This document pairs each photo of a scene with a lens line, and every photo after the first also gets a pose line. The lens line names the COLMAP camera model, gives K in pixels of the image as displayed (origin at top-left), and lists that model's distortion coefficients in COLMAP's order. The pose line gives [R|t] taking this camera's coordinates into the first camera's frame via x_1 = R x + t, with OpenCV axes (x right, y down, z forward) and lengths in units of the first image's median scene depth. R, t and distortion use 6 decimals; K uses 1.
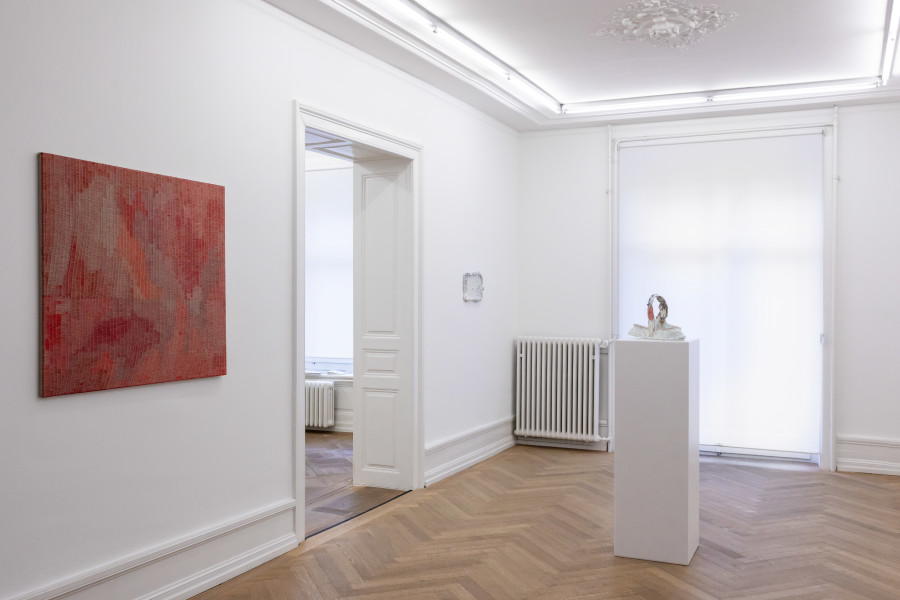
lens RADIAL K [[828.2, 0, 450.0], [0, 828.2, 300.0], [0, 0, 1]] dist [0.003833, 0.000283]
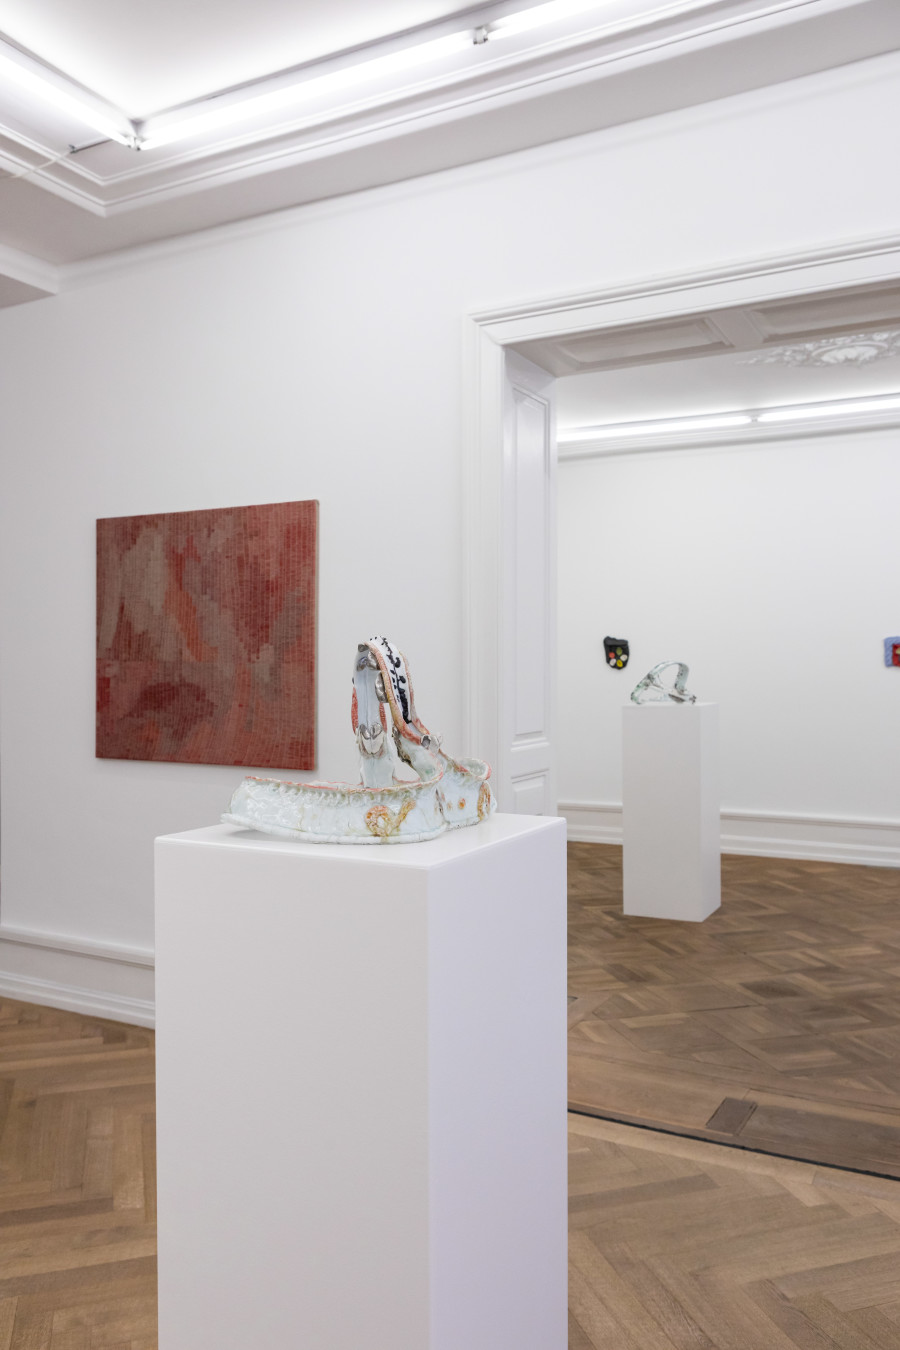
lens RADIAL K [[1073.2, 0, 450.0], [0, 1073.2, 675.0], [0, 0, 1]] dist [-0.003901, -0.001032]
pose [[-0.058564, 0.004331, -0.998274, 0.668737], [-0.003684, 0.999983, 0.004555, 0.006144], [0.998277, 0.003944, -0.058547, 1.253151]]
